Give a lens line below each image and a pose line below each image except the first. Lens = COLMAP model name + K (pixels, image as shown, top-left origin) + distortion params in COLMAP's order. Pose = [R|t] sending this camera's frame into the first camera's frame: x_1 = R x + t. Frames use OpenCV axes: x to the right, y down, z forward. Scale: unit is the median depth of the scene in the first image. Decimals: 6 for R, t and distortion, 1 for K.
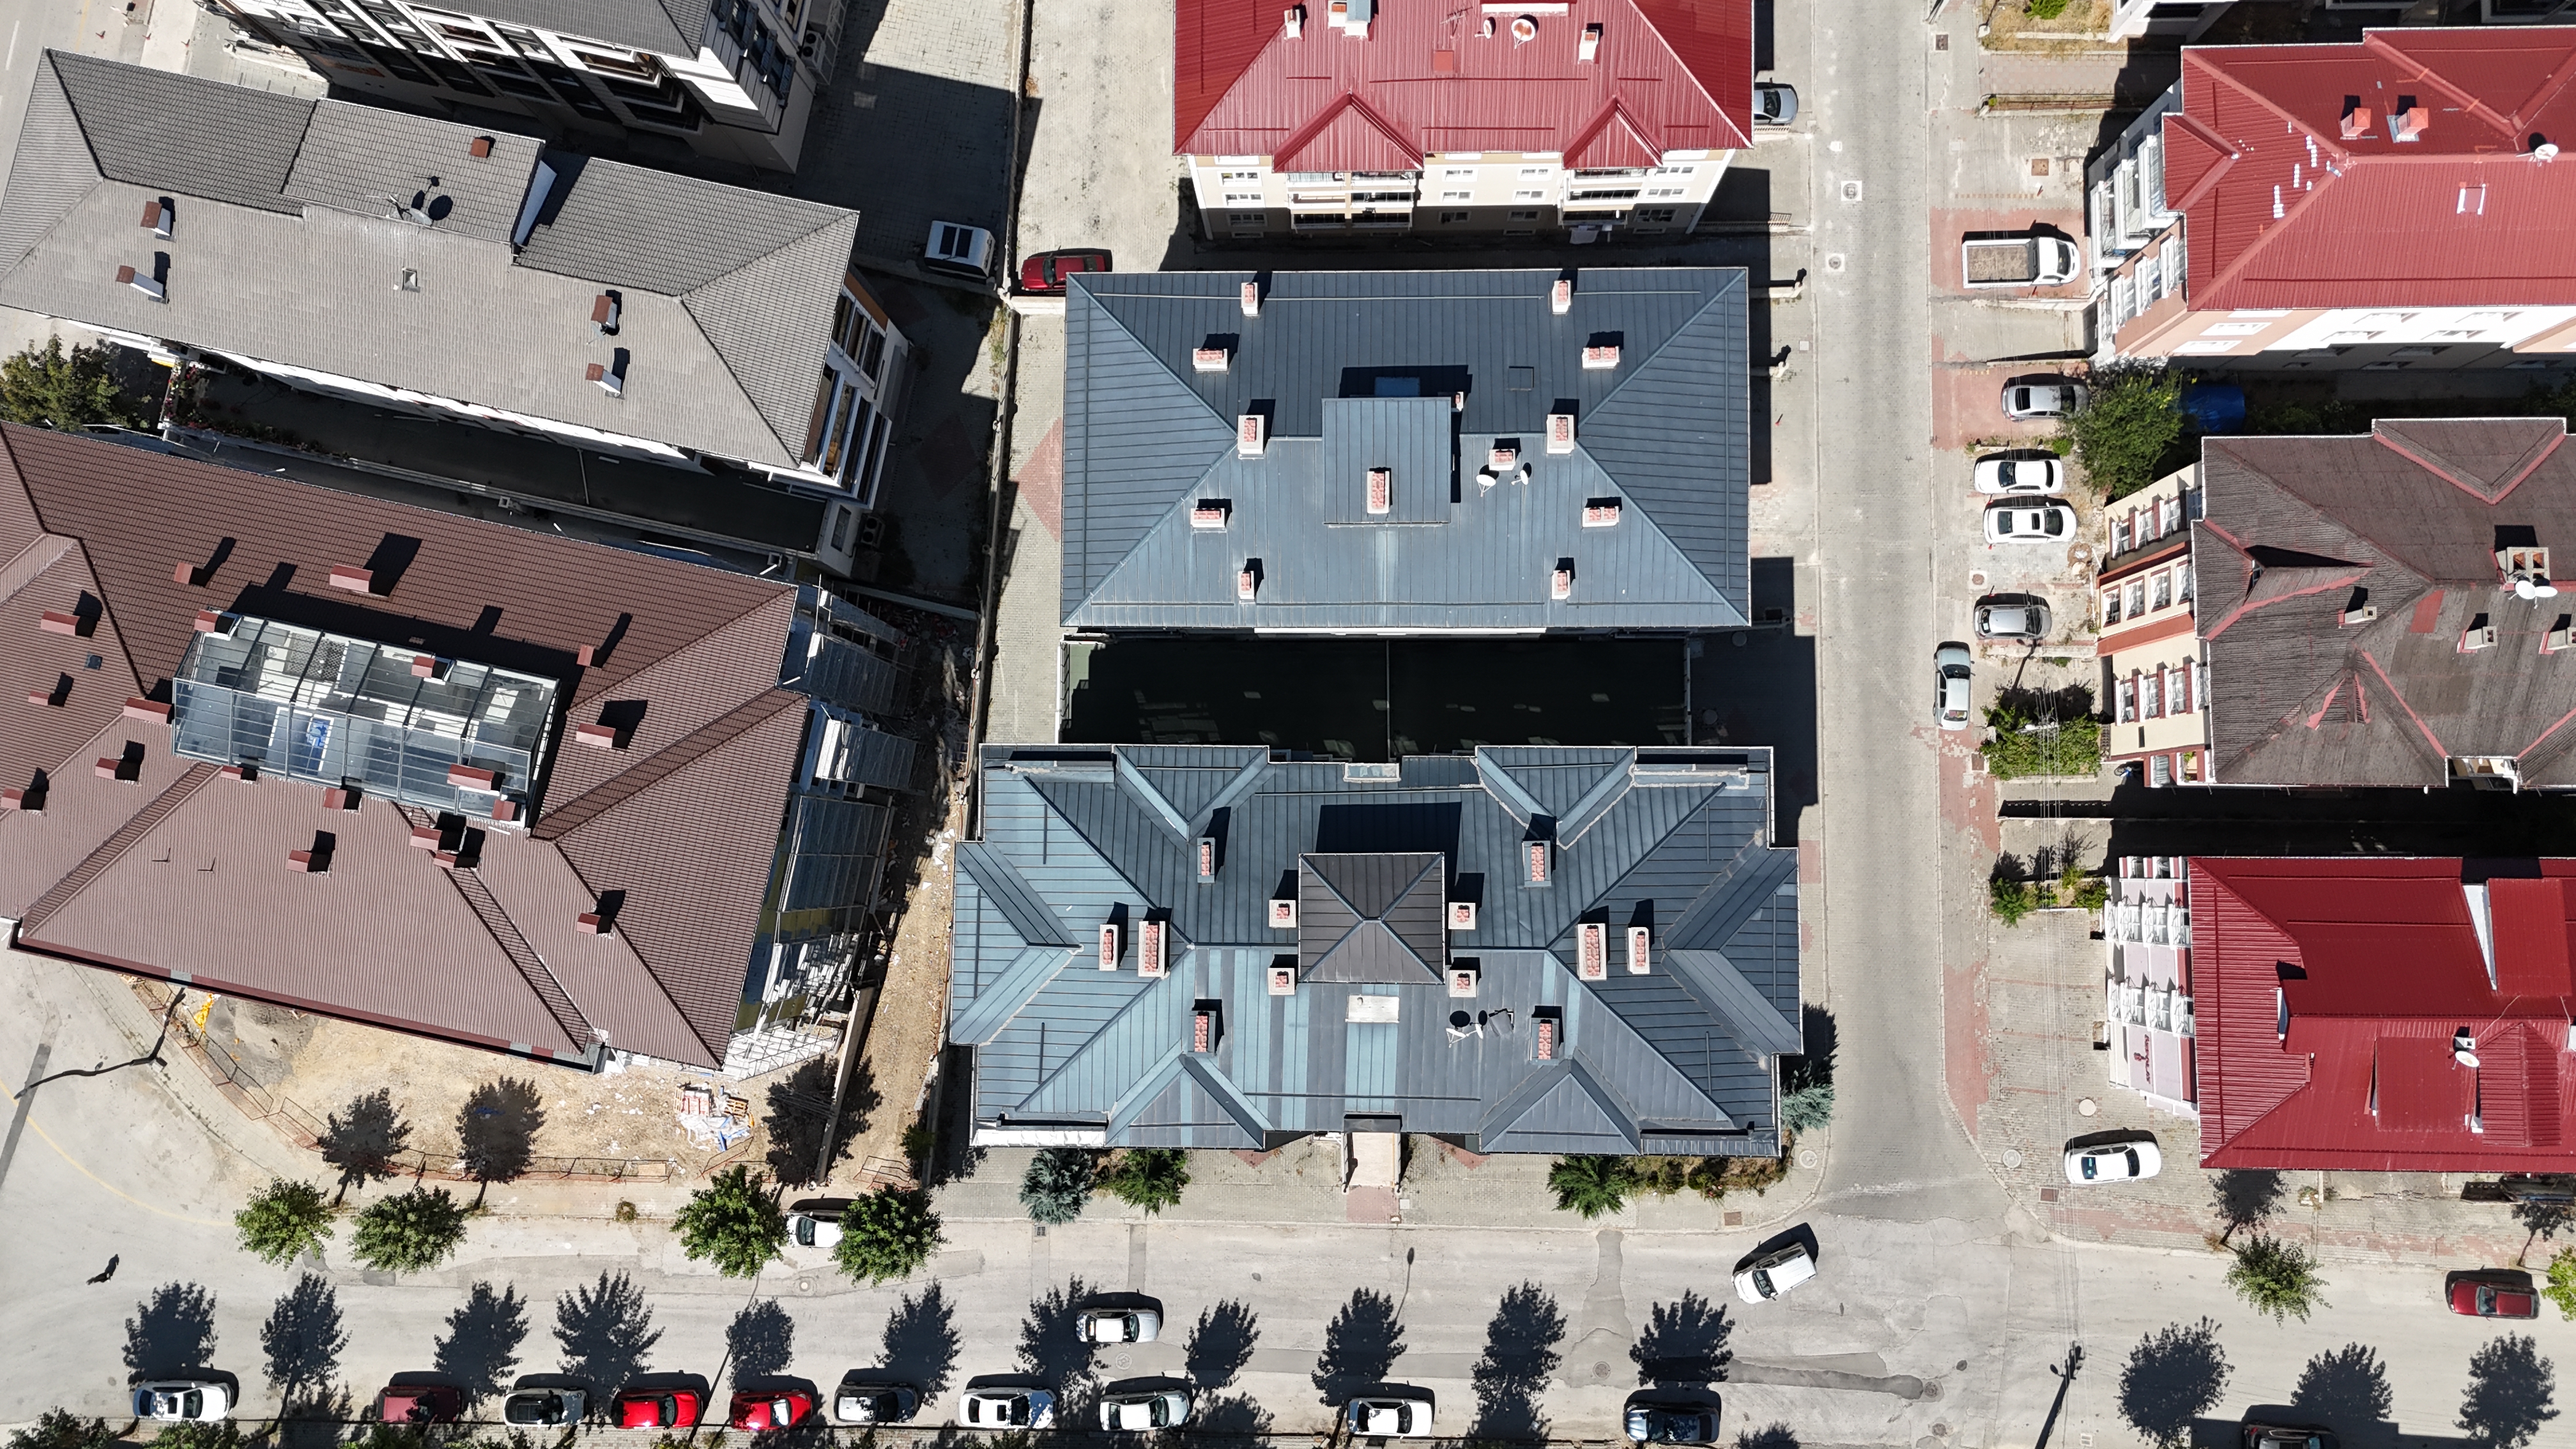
lens RADIAL K [[1896.7, 0, 1292.5], [0, 1896.7, 721.7], [0, 0, 1]] dist [0.072972, -0.065949]
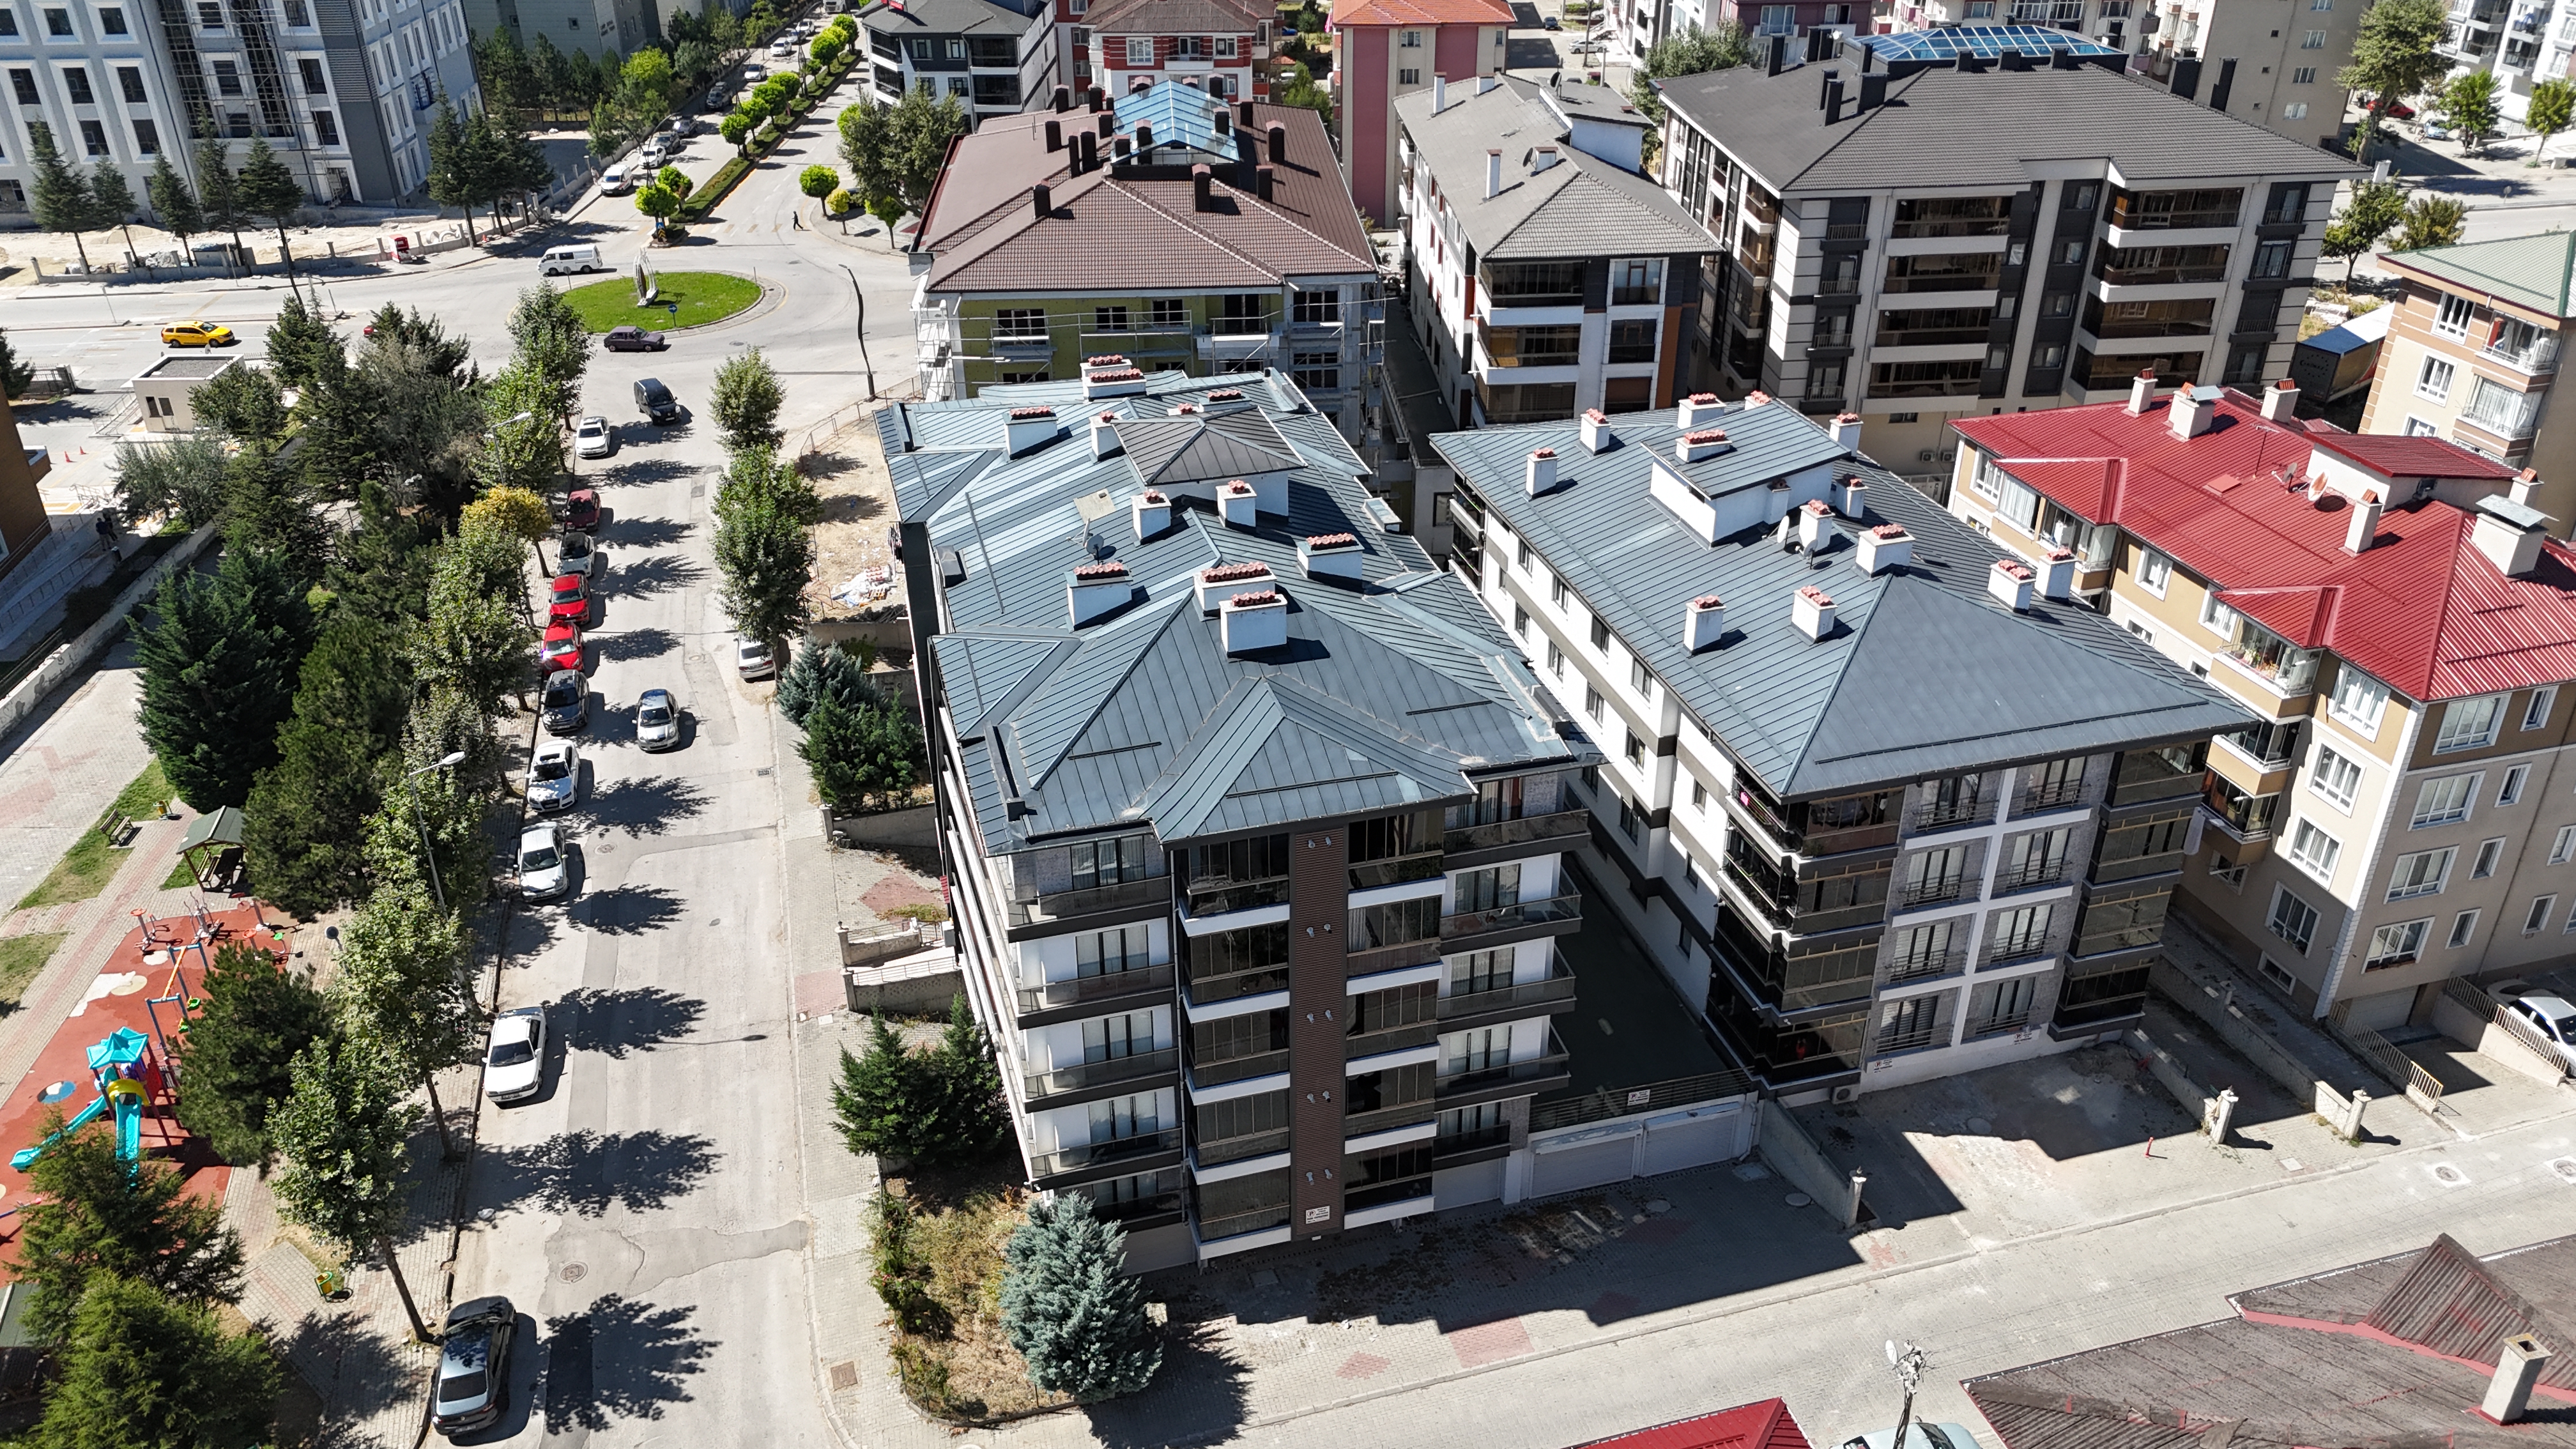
lens RADIAL K [[1896.7, 0, 1293.3], [0, 1896.7, 720.3], [0, 0, 1]] dist [0.072972, -0.065949]
pose [[0.276133, 0.492631, -0.825267, 0.636619], [-0.958463, 0.204938, -0.198365, 0.207052], [0.071408, 0.845763, 0.528759, 0.551208]]
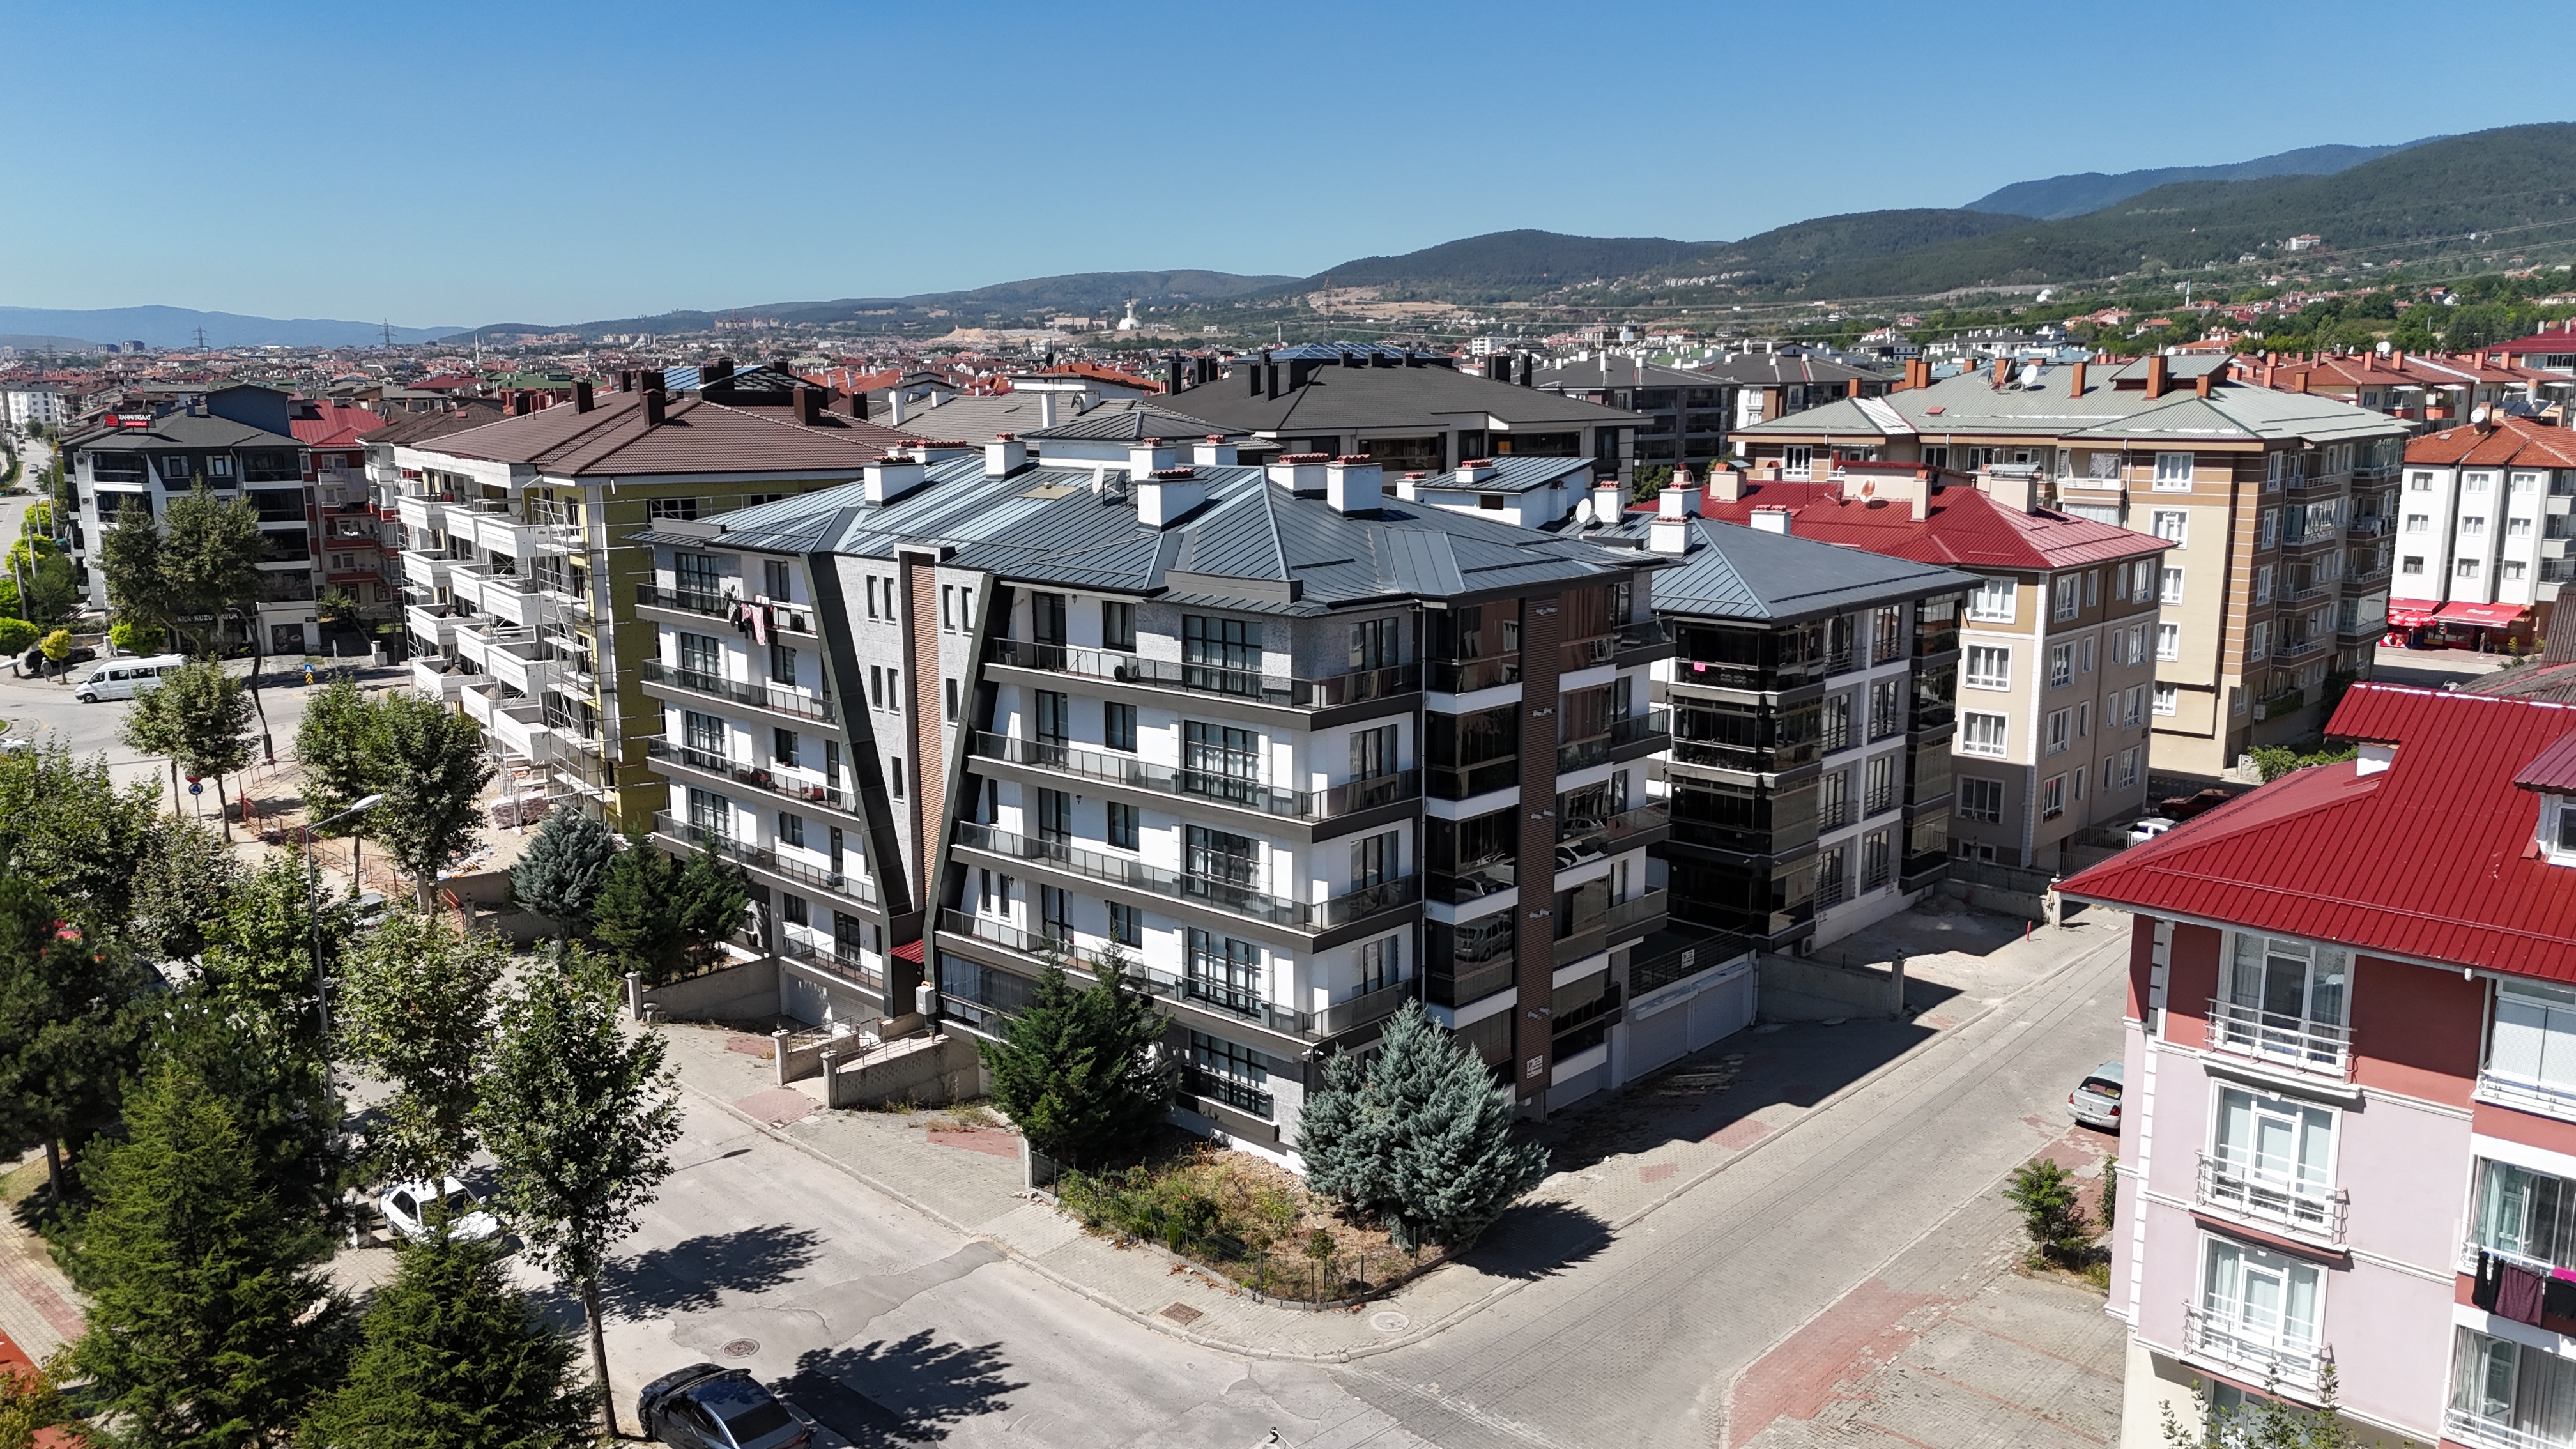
lens RADIAL K [[1896.7, 0, 1292.4], [0, 1896.7, 719.3], [0, 0, 1]] dist [0.072972, -0.065949]
pose [[0.726340, 0.150285, -0.670705, 0.539808], [-0.686380, 0.210036, -0.696253, 0.534754], [0.036235, 0.966074, 0.255710, 0.744505]]
